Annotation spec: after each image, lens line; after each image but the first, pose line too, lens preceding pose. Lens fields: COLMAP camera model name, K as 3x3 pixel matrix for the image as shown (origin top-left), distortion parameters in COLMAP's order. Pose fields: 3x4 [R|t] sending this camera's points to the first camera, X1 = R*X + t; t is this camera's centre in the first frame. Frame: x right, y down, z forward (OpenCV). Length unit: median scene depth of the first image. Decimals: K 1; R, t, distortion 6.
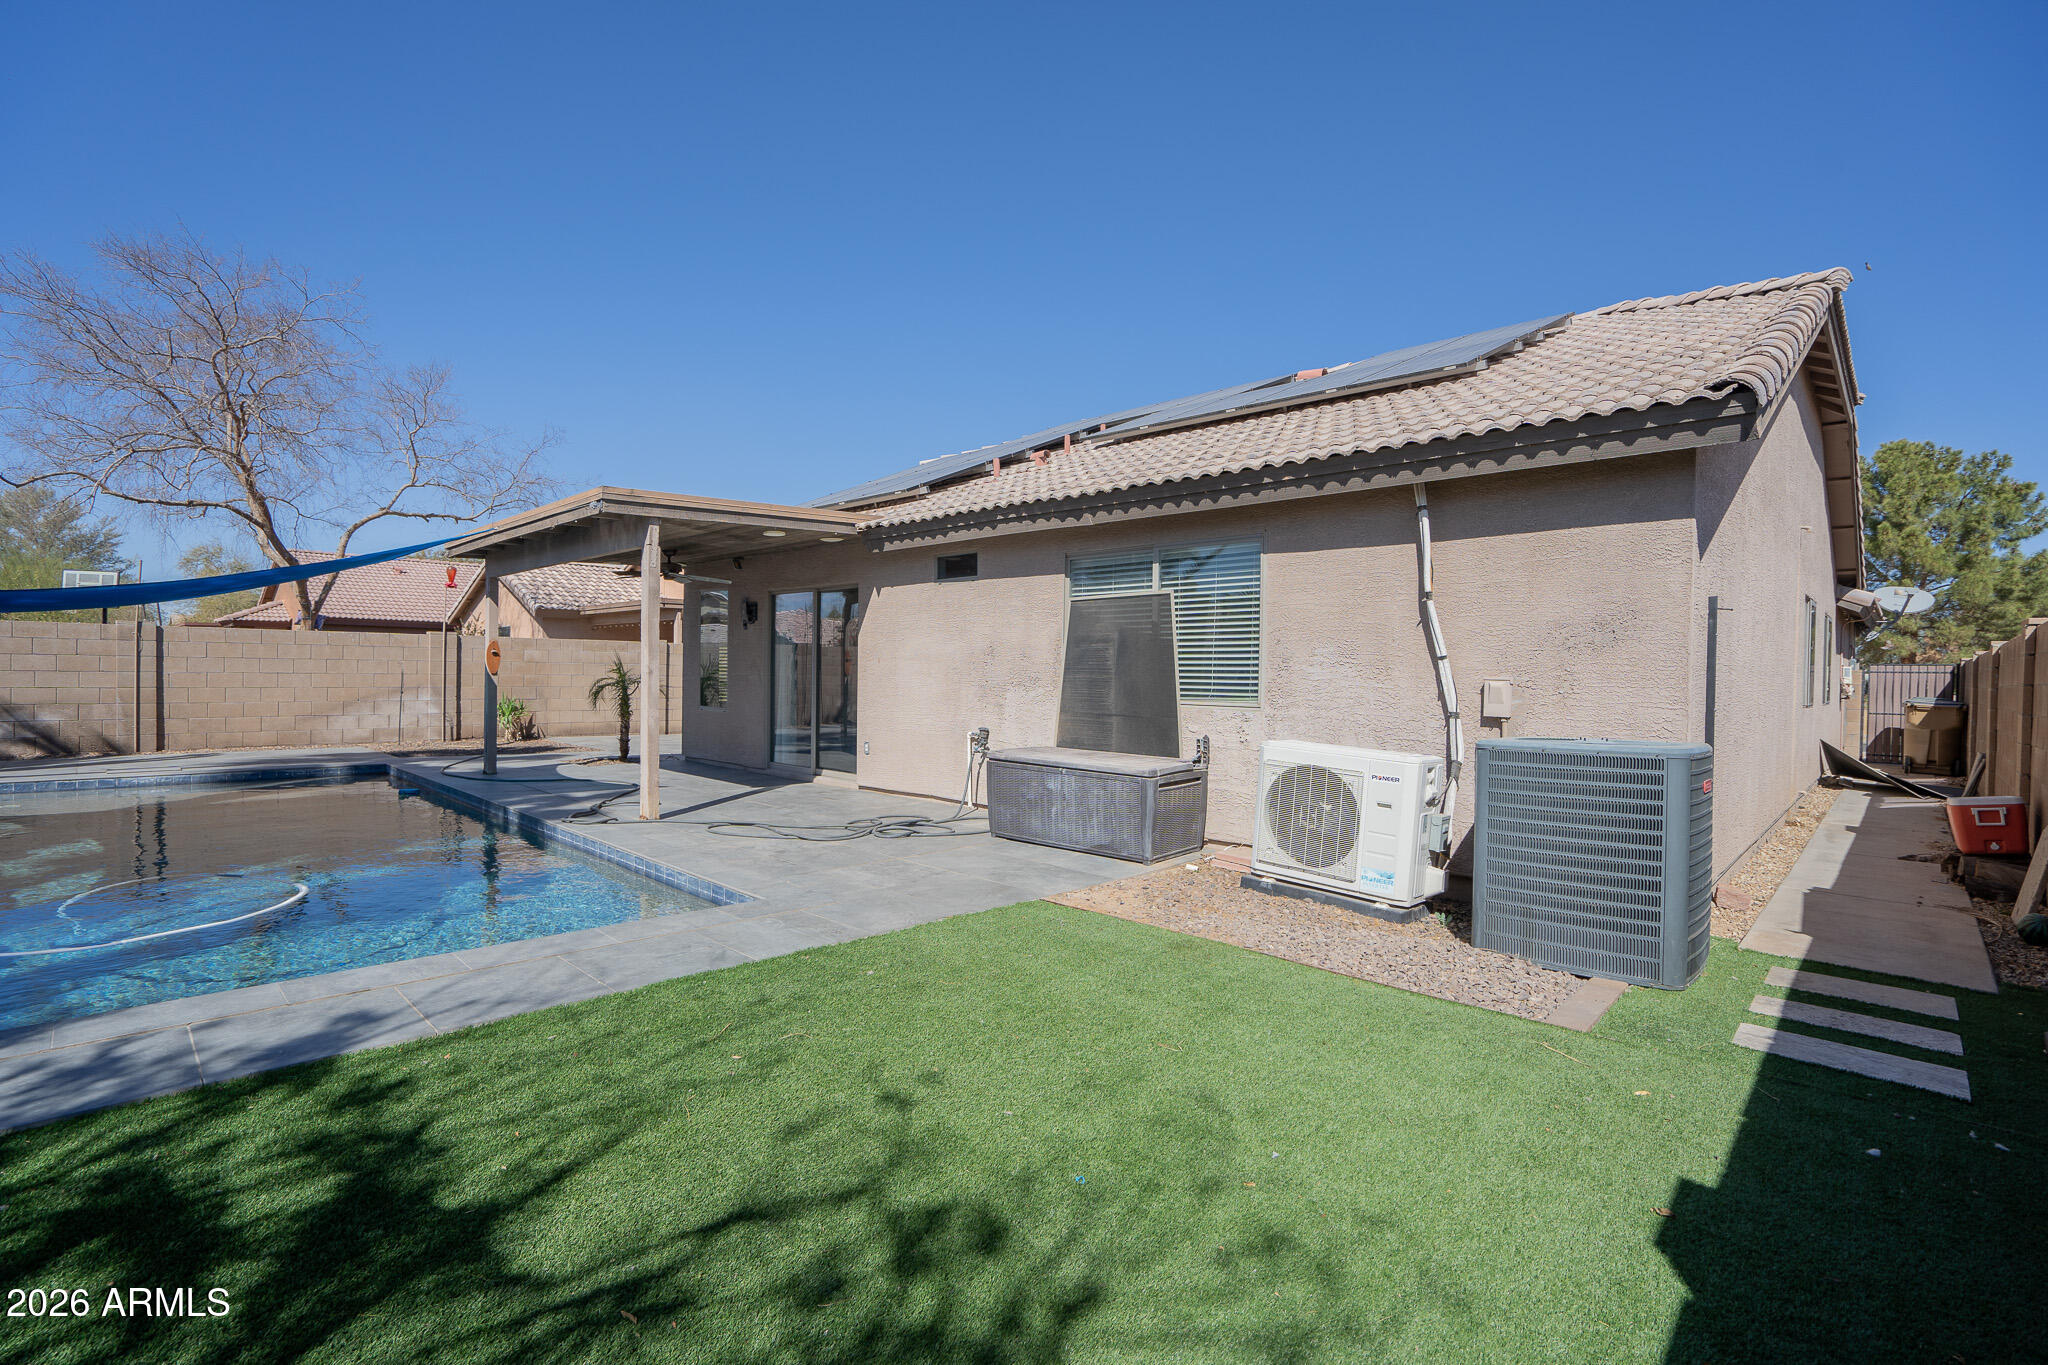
lens RADIAL K [[947.8, 0, 1006.7], [0, 947.8, 682.1], [0, 0, 1]] dist [-0.062204, 0.025194]
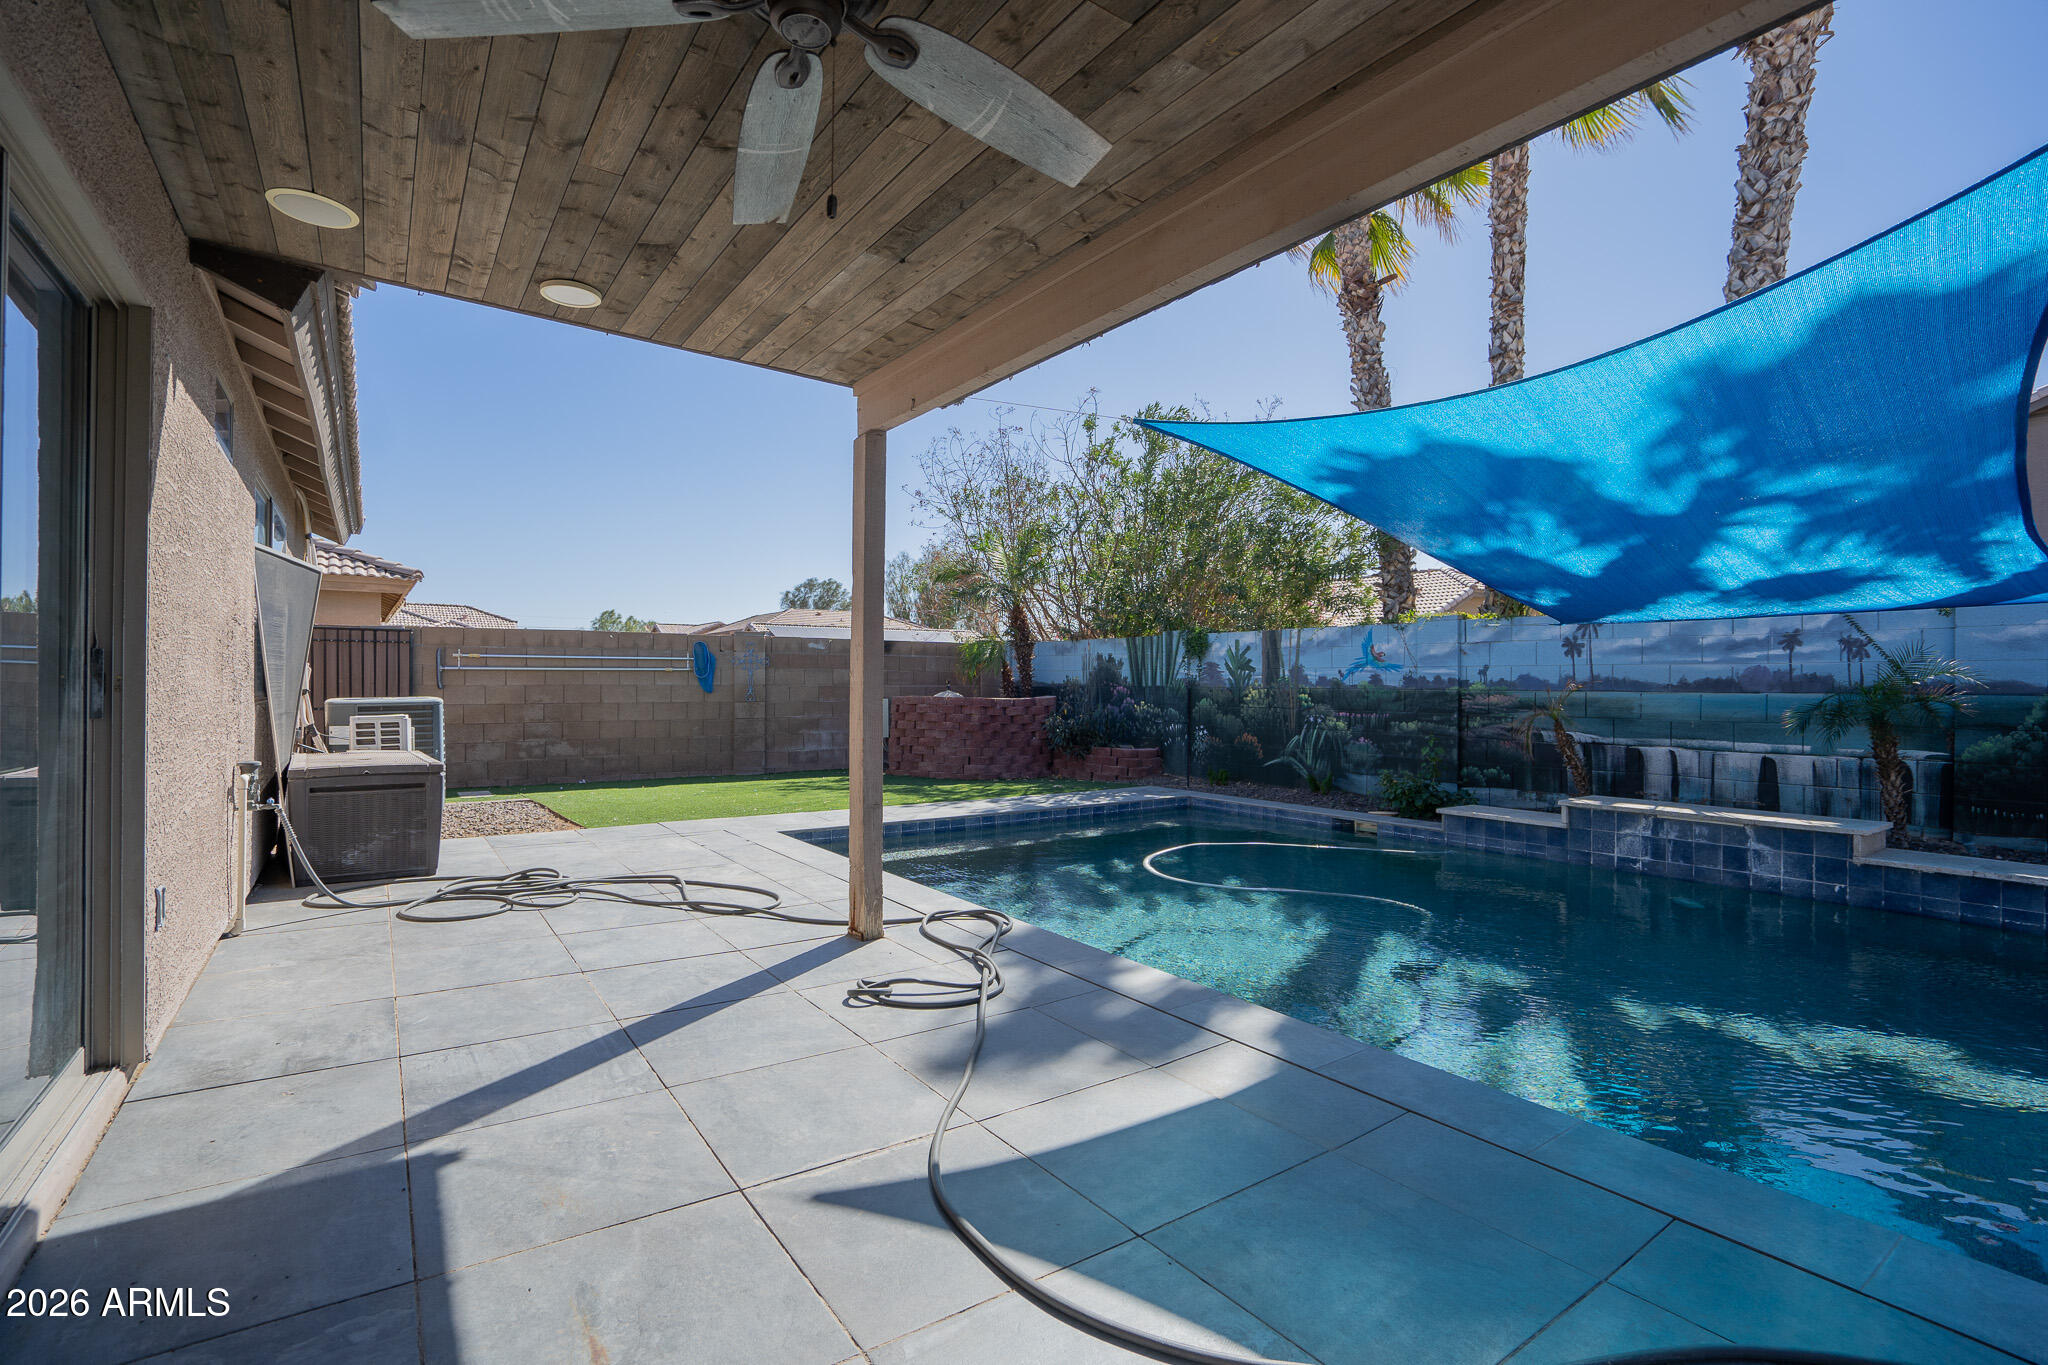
lens RADIAL K [[947.8, 0, 1006.7], [0, 947.8, 682.1], [0, 0, 1]] dist [-0.062204, 0.025194]
pose [[-0.982497, -0.020043, 0.185199, -0.504286], [-0.017991, 0.999757, 0.012751, -0.008764], [-0.185410, 0.009196, -0.982618, 1.378973]]
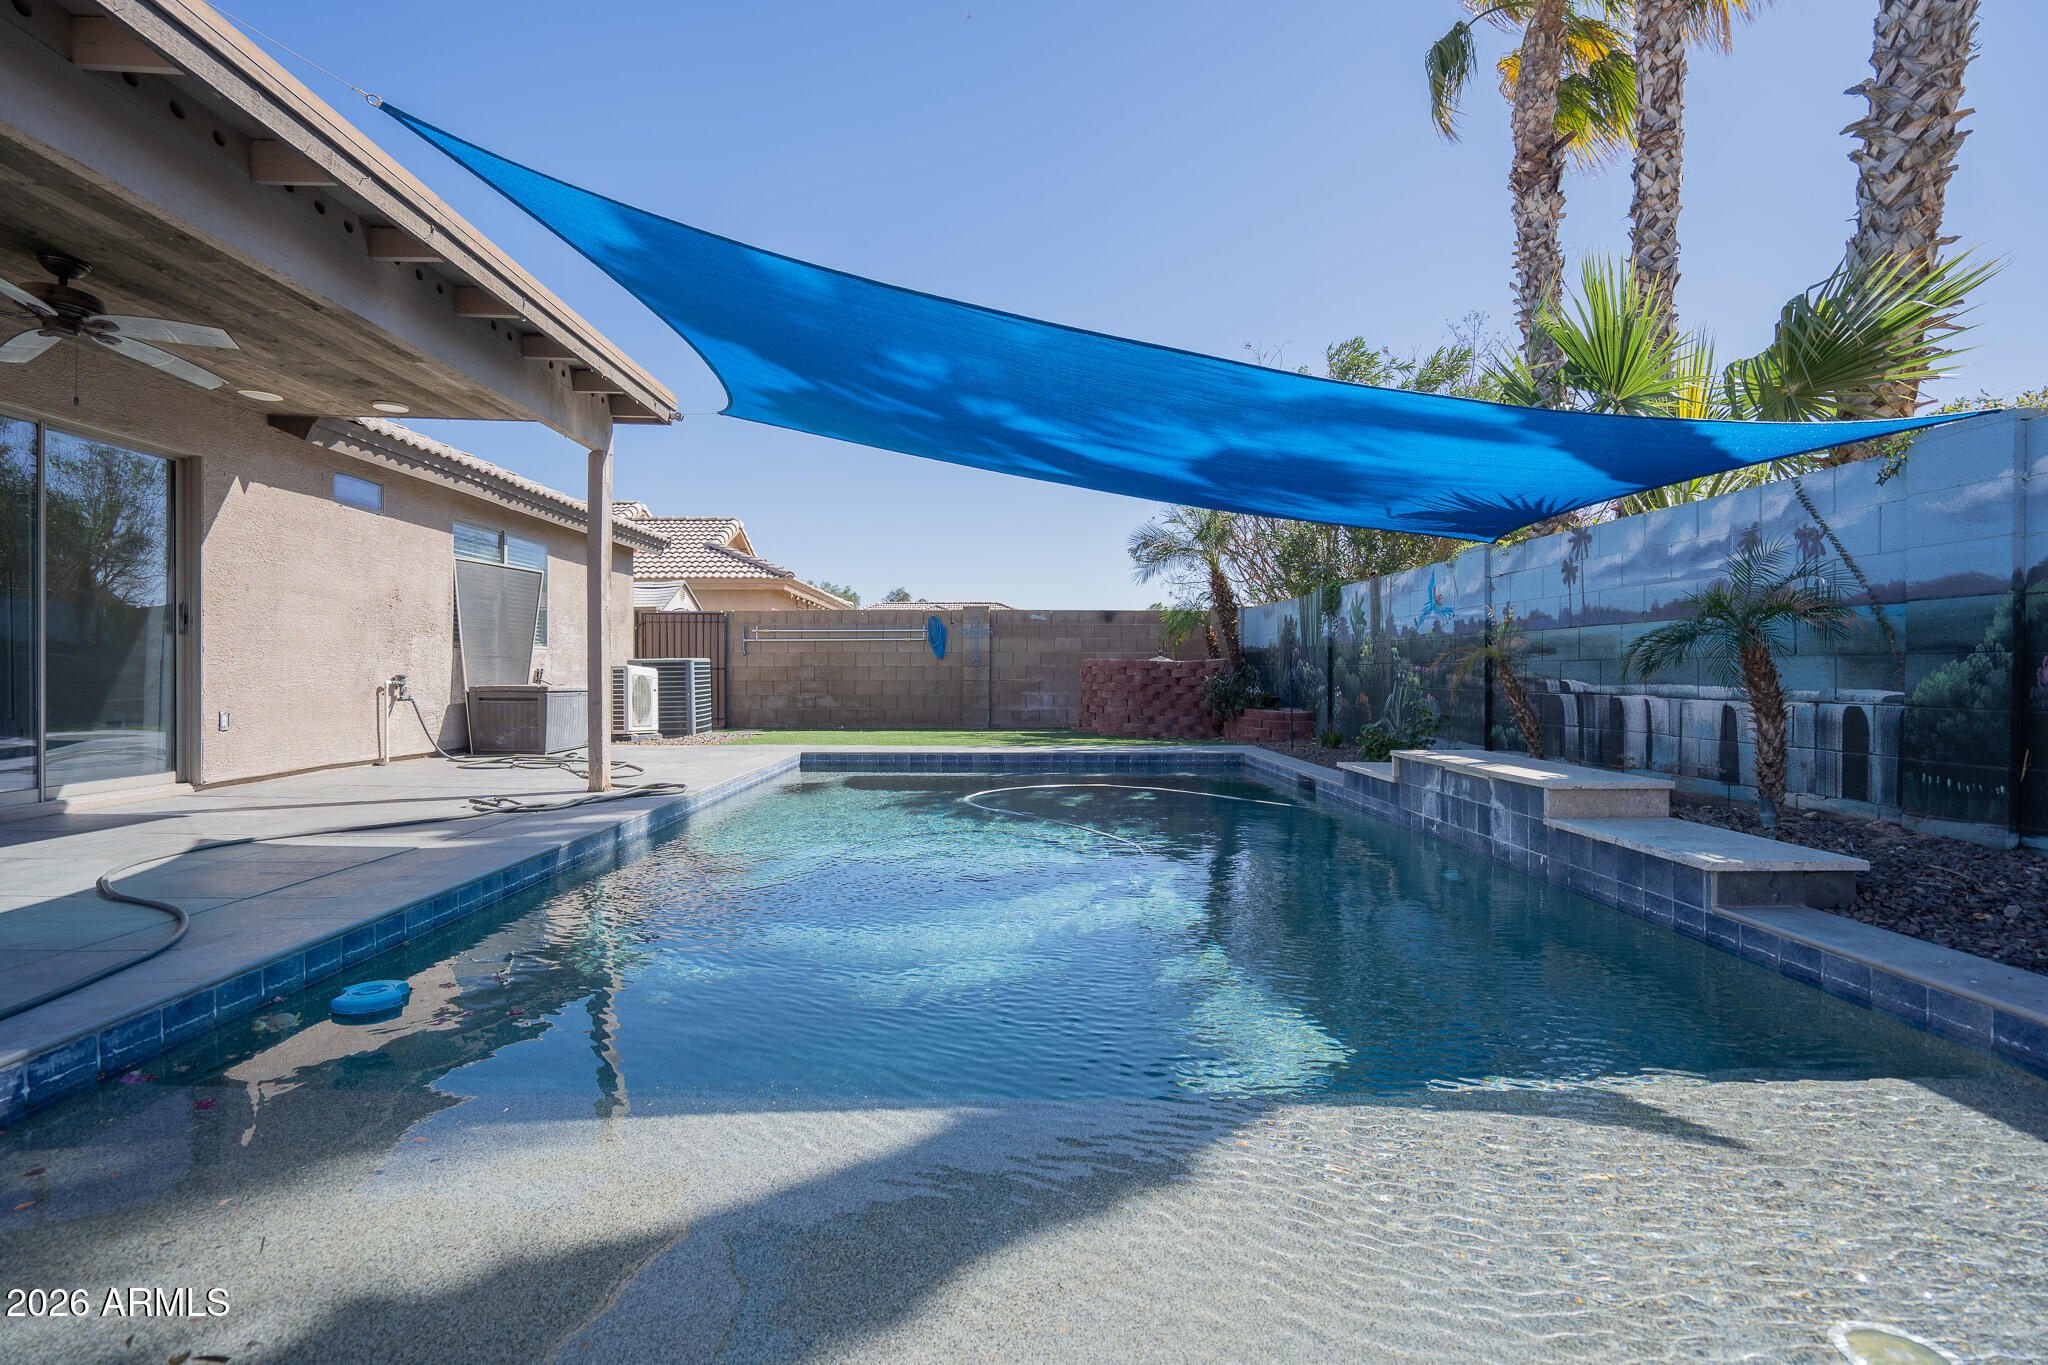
lens RADIAL K [[947.8, 0, 1006.7], [0, 947.8, 682.1], [0, 0, 1]] dist [-0.062204, 0.025194]
pose [[-0.707668, -0.023727, 0.706147, -1.084484], [-0.004399, 0.999565, 0.029177, 0.024926], [-0.706532, 0.017541, -0.707464, 1.196633]]
